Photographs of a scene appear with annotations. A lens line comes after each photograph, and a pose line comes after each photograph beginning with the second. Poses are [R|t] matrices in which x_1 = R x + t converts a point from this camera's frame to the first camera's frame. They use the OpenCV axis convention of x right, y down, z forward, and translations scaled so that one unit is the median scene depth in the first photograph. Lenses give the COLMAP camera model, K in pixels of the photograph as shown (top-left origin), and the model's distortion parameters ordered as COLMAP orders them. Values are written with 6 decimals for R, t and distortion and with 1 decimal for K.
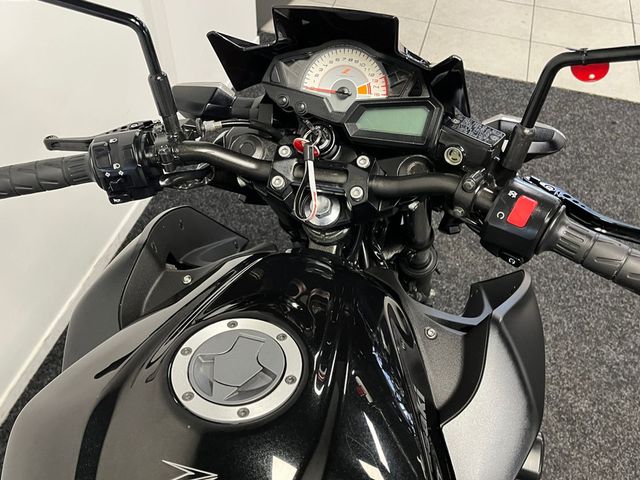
lens RADIAL K [[587.9, 0, 320.0], [0, 587.9, 240.0], [0, 0, 1]] dist [0.004444, 0.001944]
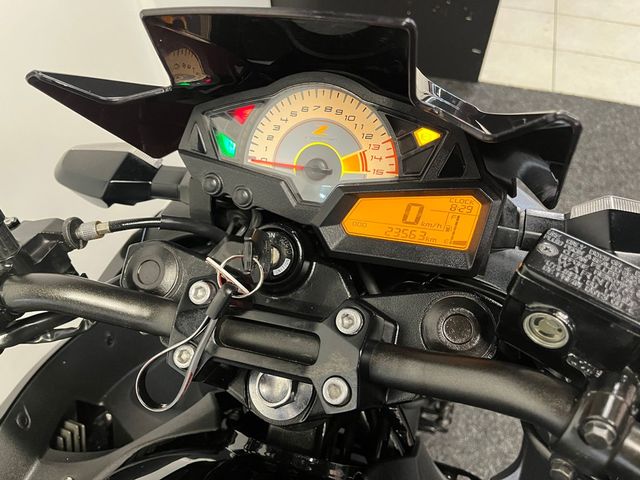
lens RADIAL K [[488.7, 0, 320.0], [0, 488.7, 240.0], [0, 0, 1]] dist [0.081552, -0.134846]
pose [[0.997506, -0.016577, -0.068607, 0.072509], [0.018643, 0.999388, 0.029584, -0.197425], [0.068075, -0.030789, 0.997205, 0.539361]]
